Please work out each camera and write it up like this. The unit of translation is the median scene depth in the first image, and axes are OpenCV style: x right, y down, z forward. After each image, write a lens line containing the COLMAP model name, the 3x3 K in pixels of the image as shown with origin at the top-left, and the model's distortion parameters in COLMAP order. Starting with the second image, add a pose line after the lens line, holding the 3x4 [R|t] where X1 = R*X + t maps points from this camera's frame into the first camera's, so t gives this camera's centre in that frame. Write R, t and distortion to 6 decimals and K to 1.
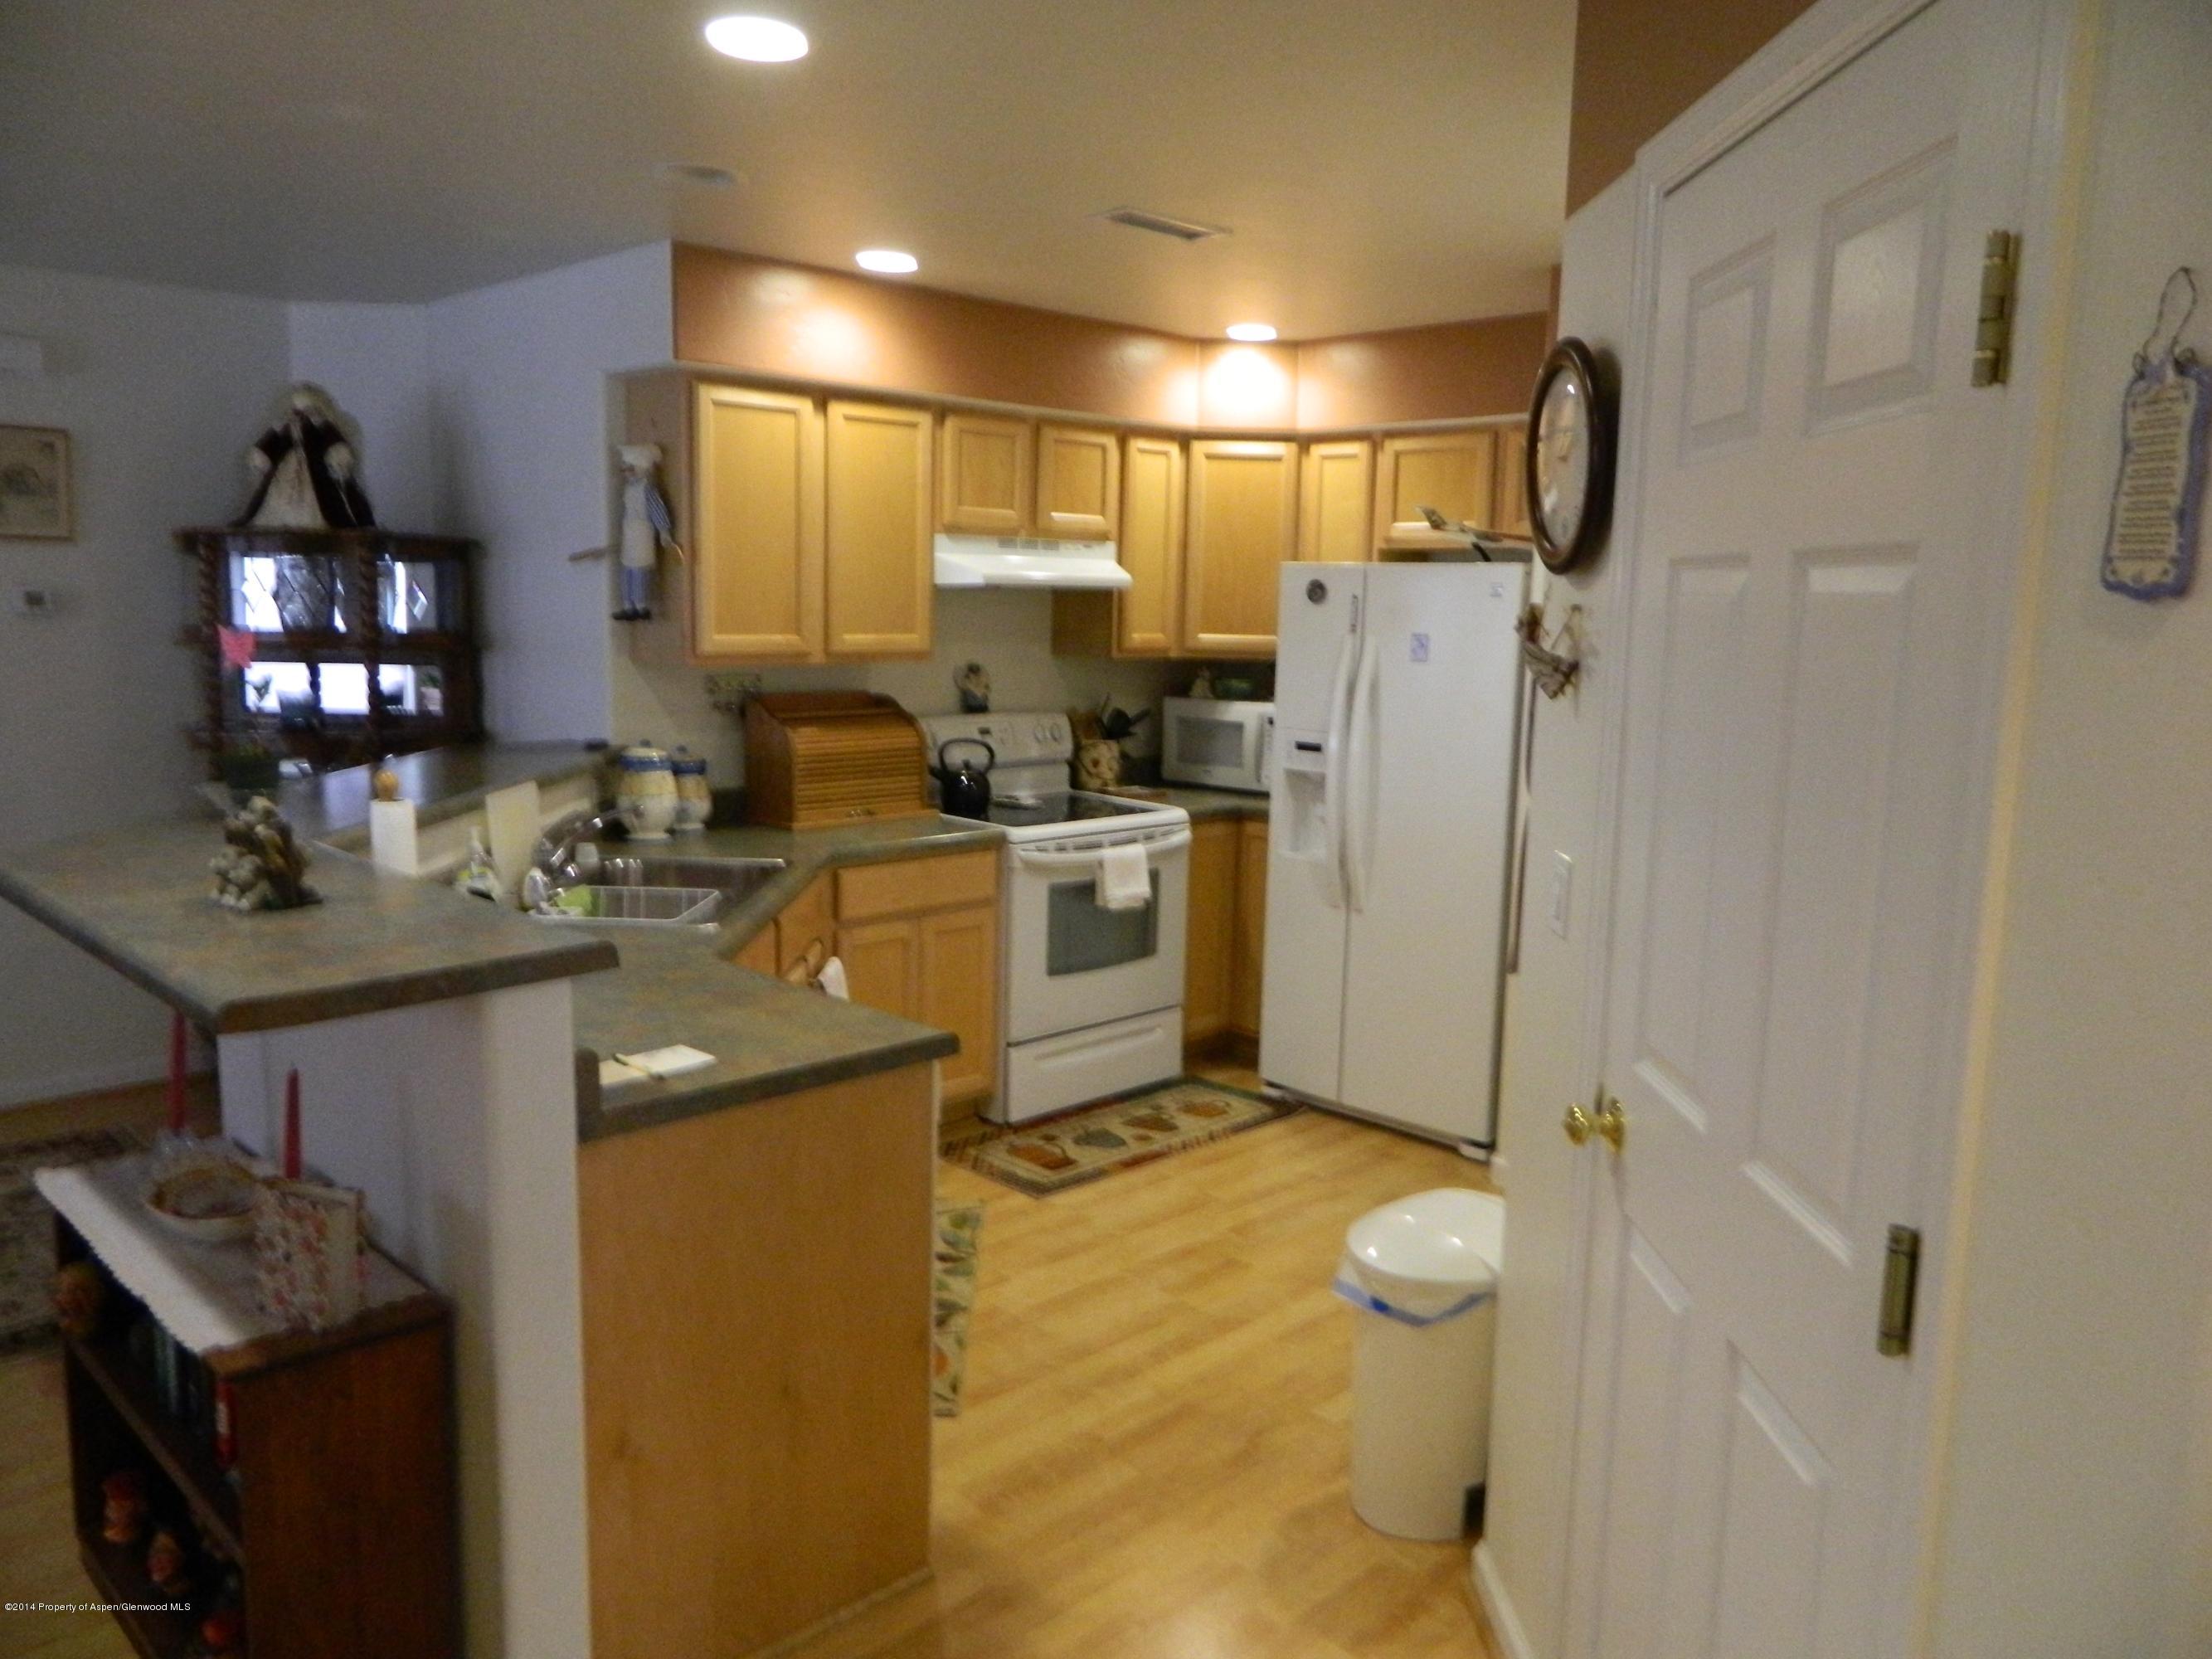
lens RADIAL K [[1629.6, 0, 1102.8], [0, 1629.6, 827.4], [0, 0, 1]] dist [-0.008900, 0.000312]
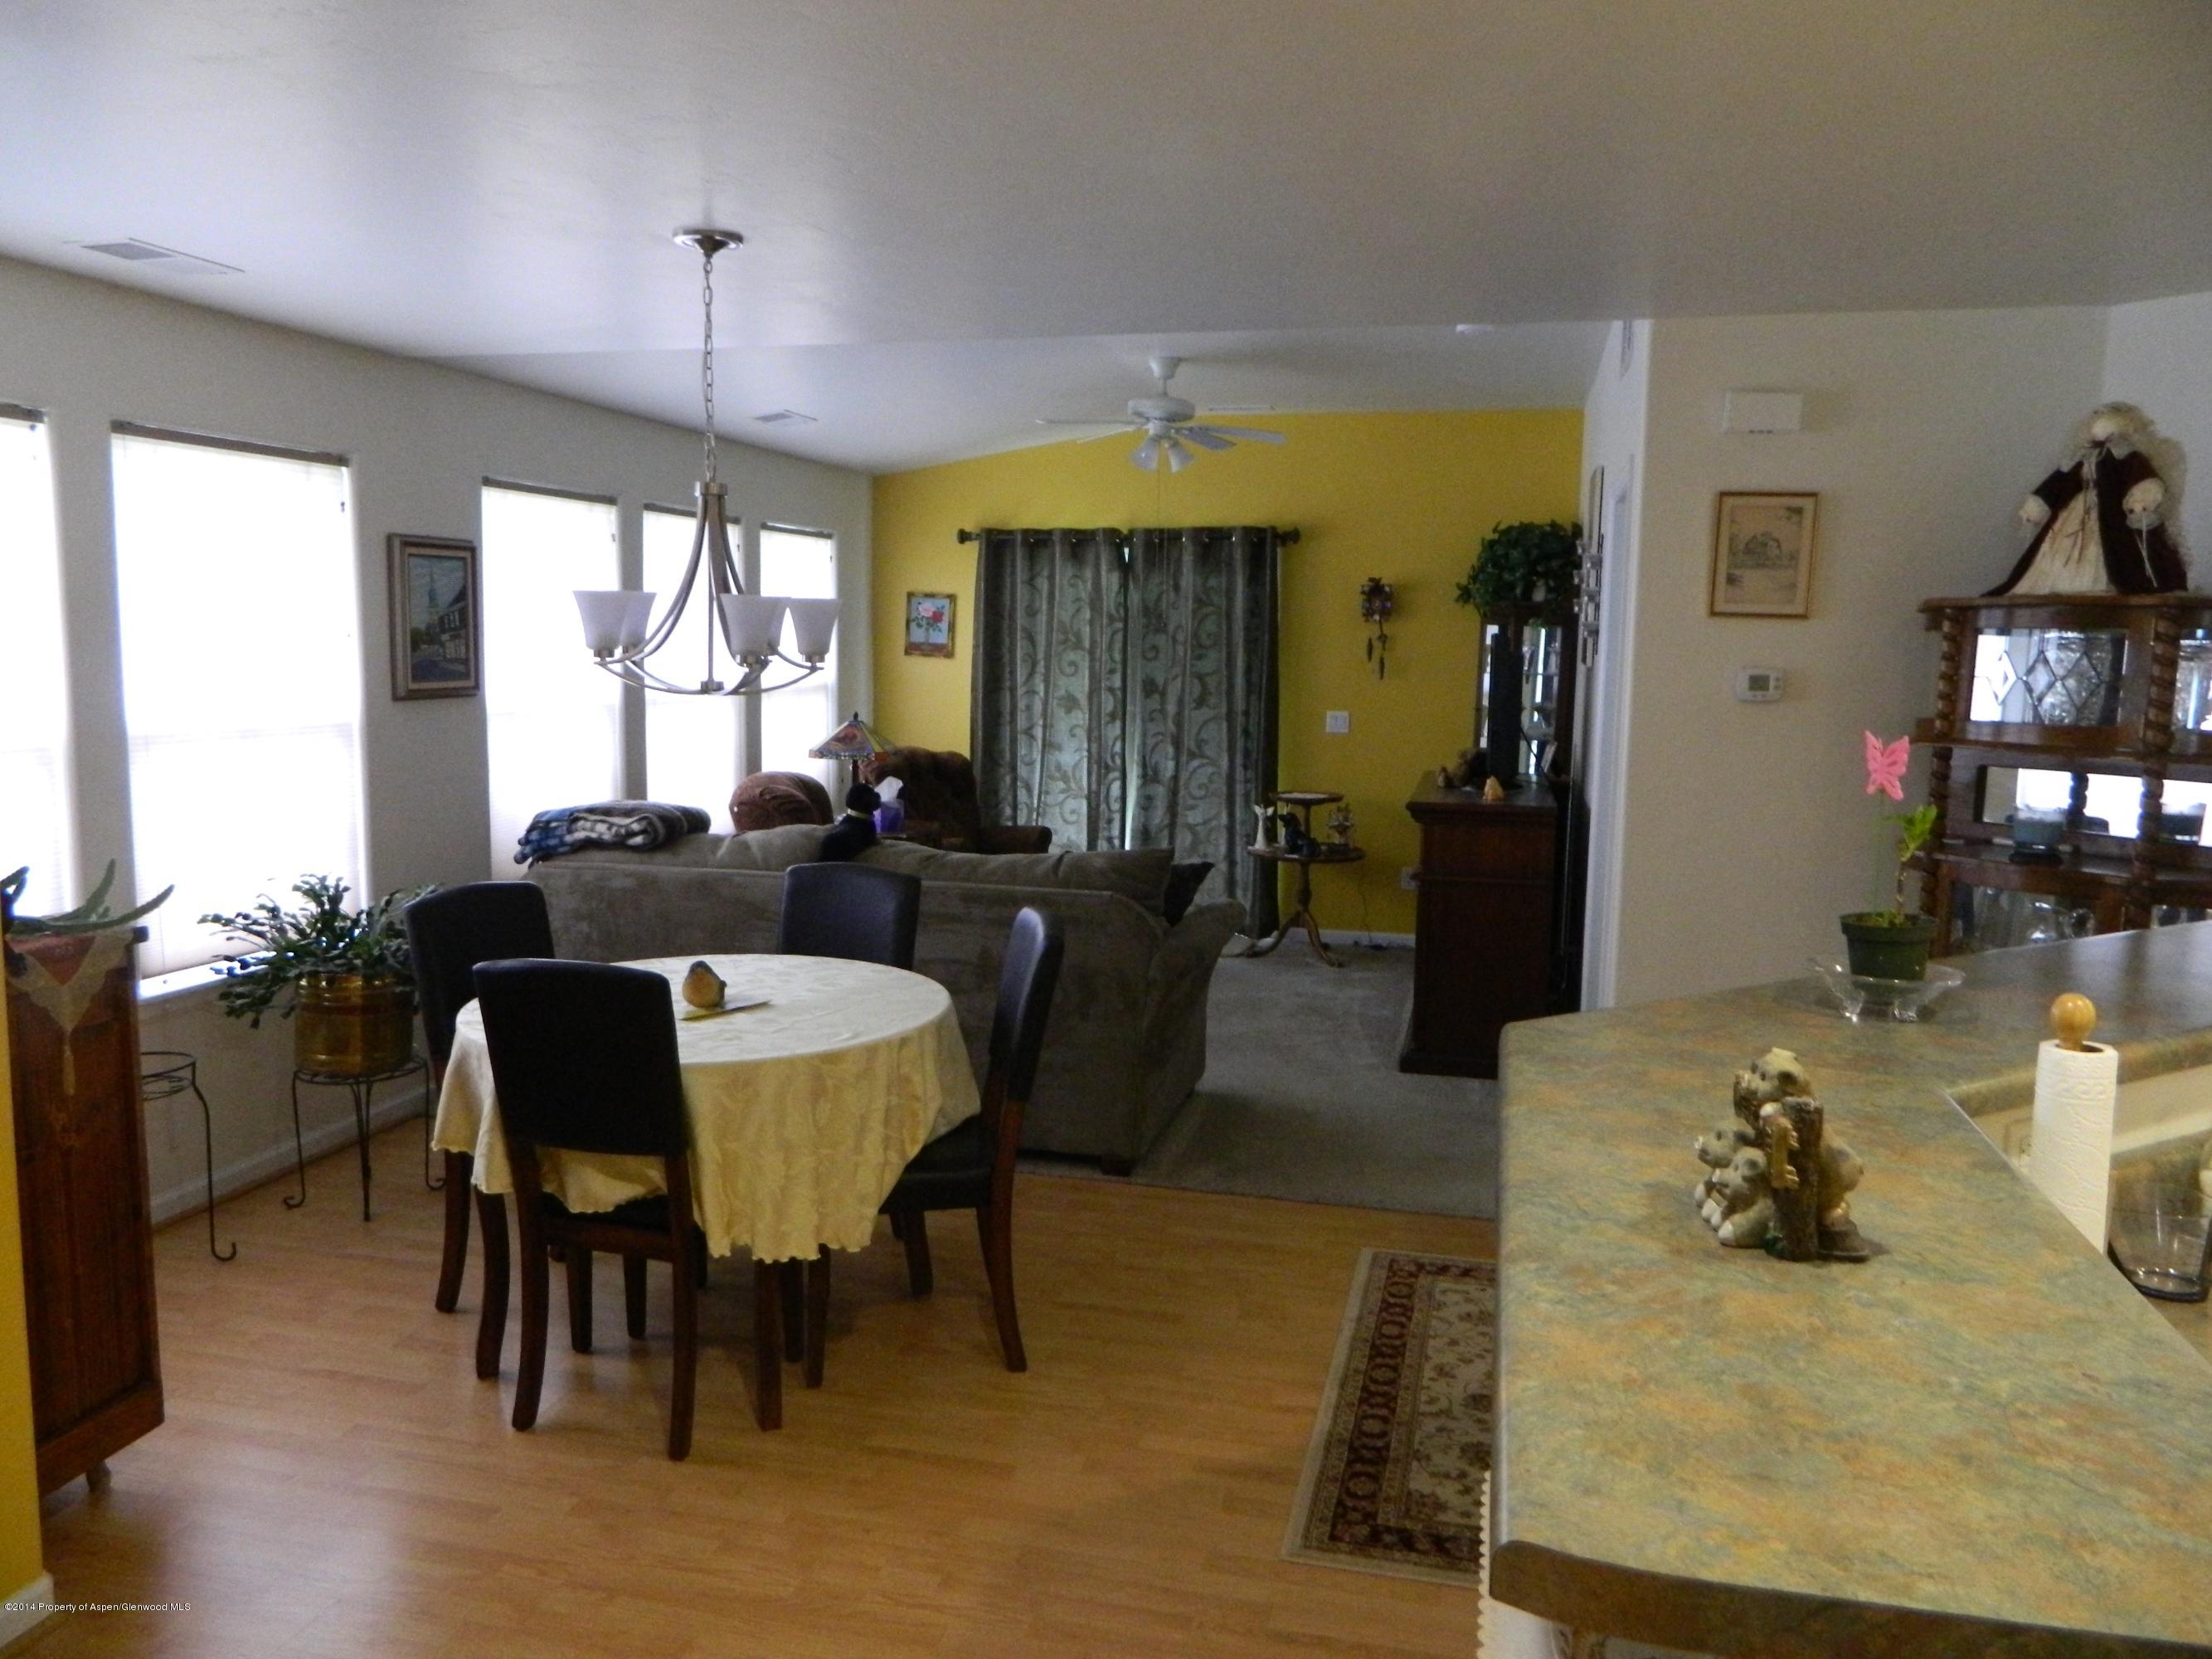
lens RADIAL K [[1629.6, 0, 1100.6], [0, 1629.6, 828.2], [0, 0, 1]] dist [-0.008900, 0.000312]
pose [[0.518677, 0.089061, -0.850319, -0.078670], [-0.130564, 0.991145, 0.024169, -0.036012], [0.844942, 0.098485, 0.525712, 0.232135]]
